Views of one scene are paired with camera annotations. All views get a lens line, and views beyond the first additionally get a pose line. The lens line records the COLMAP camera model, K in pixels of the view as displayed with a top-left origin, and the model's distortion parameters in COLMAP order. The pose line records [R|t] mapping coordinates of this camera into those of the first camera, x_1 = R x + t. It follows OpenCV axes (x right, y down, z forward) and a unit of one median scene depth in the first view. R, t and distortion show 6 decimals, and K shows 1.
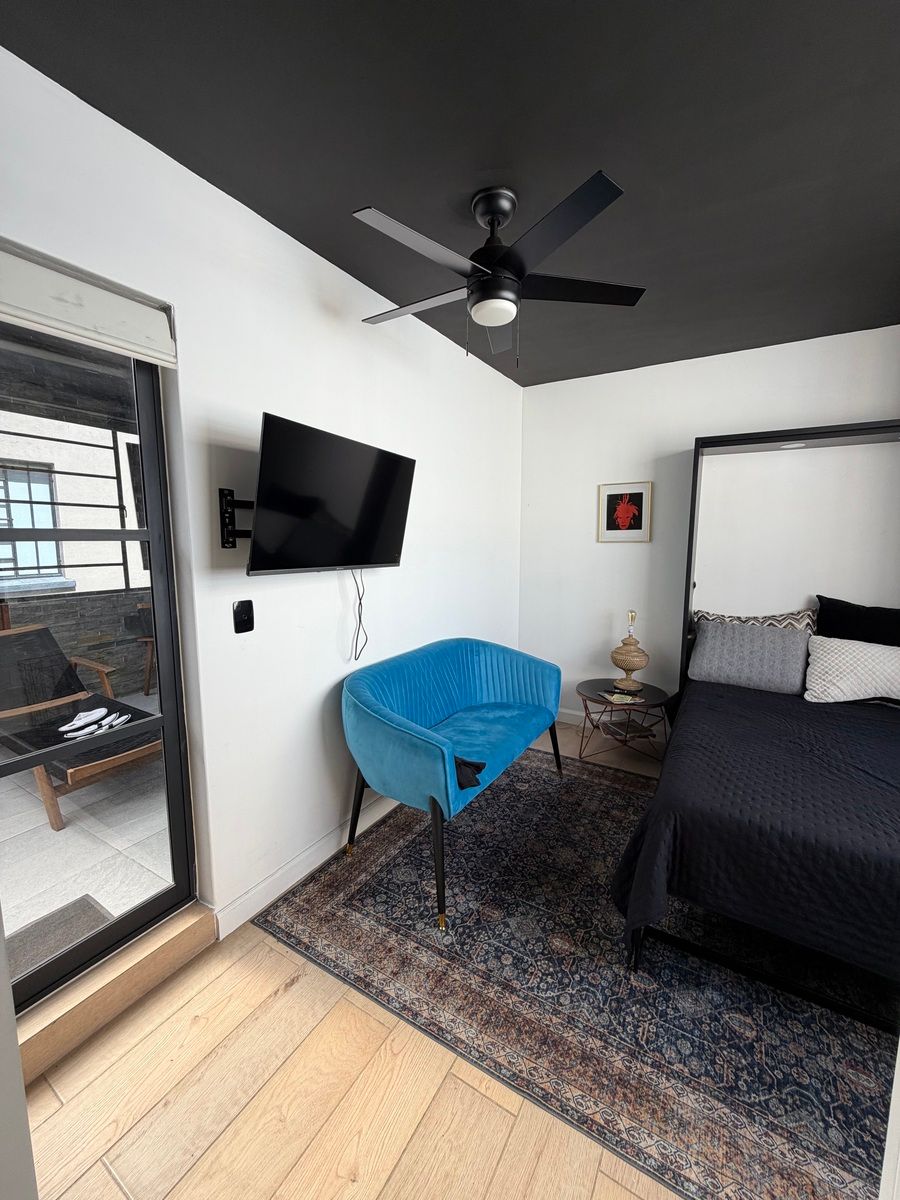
lens RADIAL K [[478.0, 0, 449.5], [0, 478.0, 596.3], [0, 0, 1]] dist [0.000006, 0.000415]
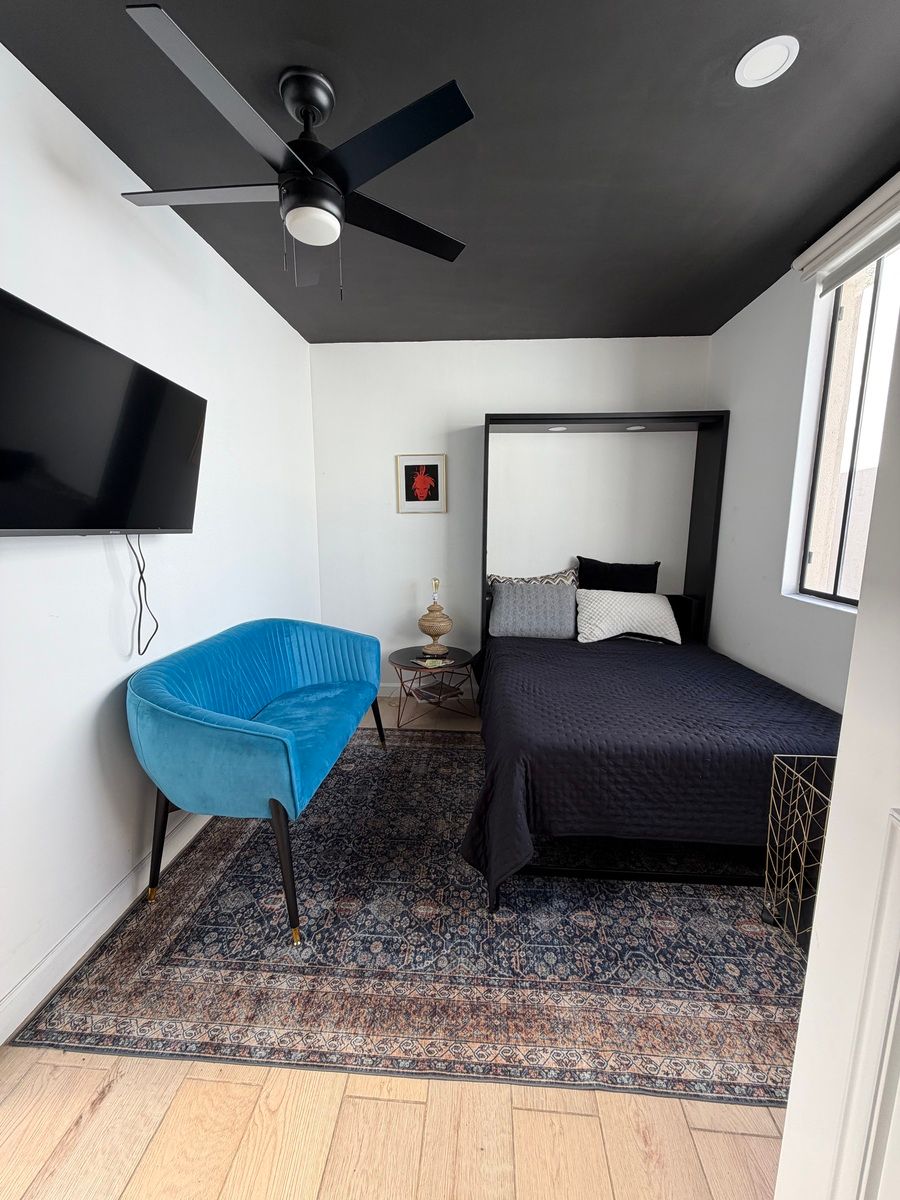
lens RADIAL K [[476.4, 0, 448.9], [0, 476.4, 596.2], [0, 0, 1]] dist [-0.000965, 0.000211]
pose [[0.889617, -0.070458, 0.451240, -0.123550], [0.054361, 0.997340, 0.048555, 0.038216], [-0.453461, -0.018665, 0.891081, 0.119086]]
